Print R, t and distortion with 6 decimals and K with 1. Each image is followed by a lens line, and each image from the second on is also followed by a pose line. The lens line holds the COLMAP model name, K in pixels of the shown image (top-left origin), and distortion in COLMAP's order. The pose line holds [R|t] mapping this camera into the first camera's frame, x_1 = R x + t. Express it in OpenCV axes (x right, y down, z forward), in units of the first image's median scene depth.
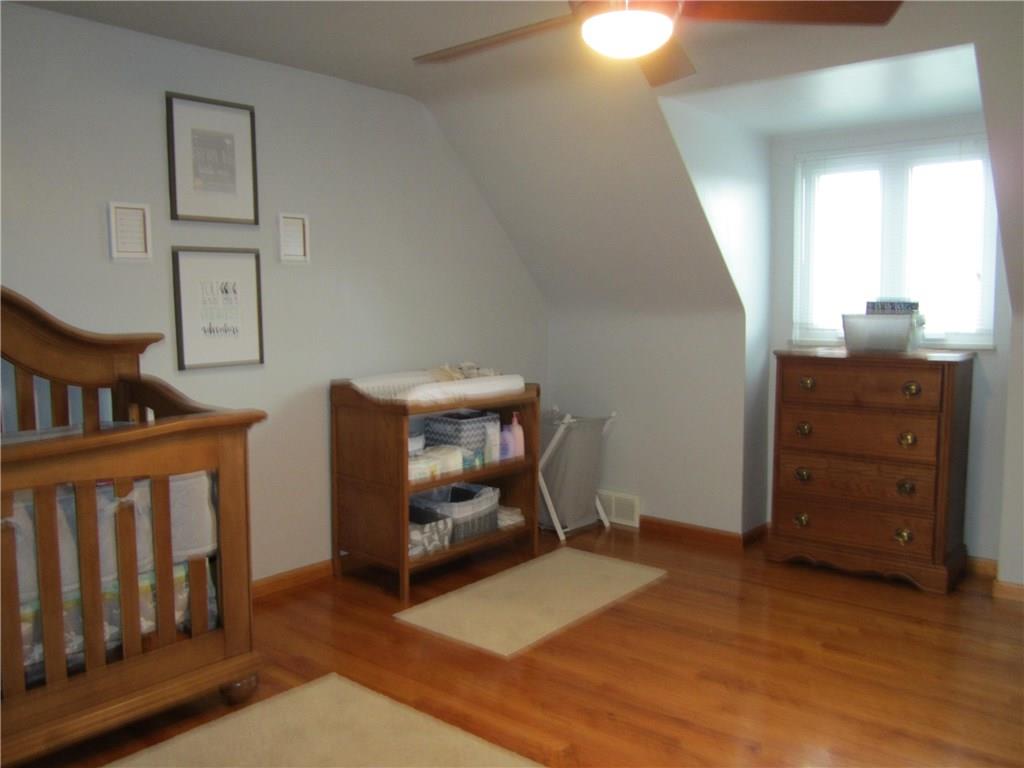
lens RADIAL K [[855.2, 0, 515.4], [0, 855.2, 378.2], [0, 0, 1]] dist [-0.034131, 0.006639]
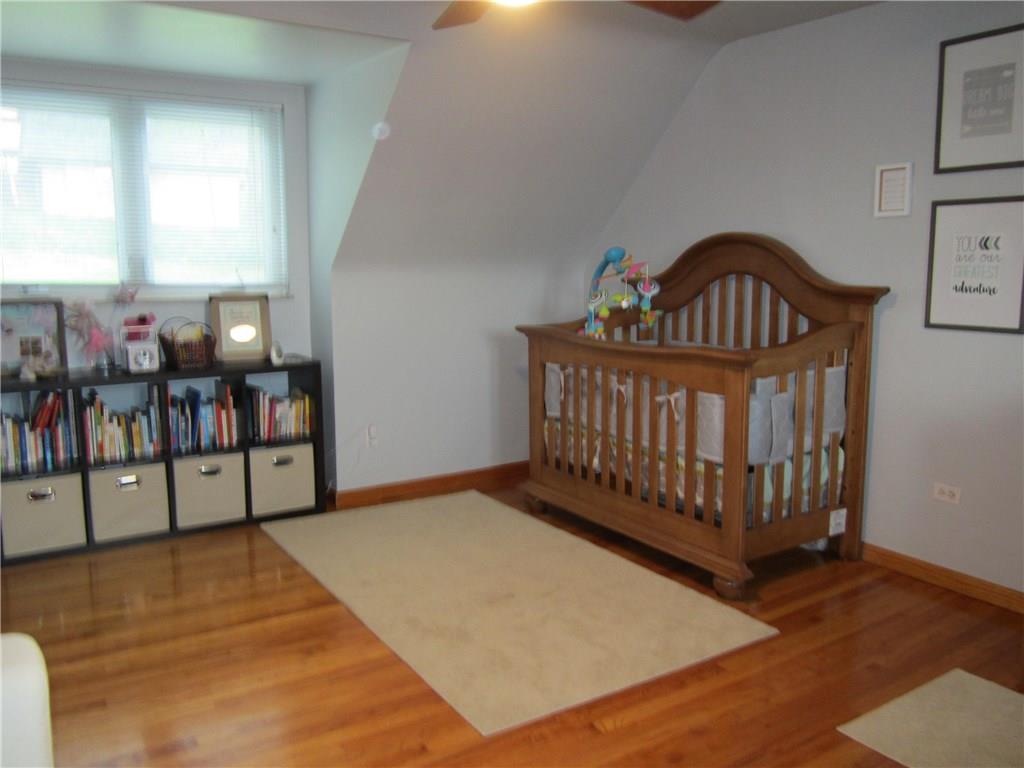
lens RADIAL K [[855.2, 0, 516.4], [0, 855.2, 385.2], [0, 0, 1]] dist [-0.034131, 0.006639]
pose [[-0.275102, 0.154325, -0.948948, 0.672919], [-0.089570, 0.978626, 0.185118, -0.081697], [0.957234, 0.135924, -0.255399, 0.791003]]
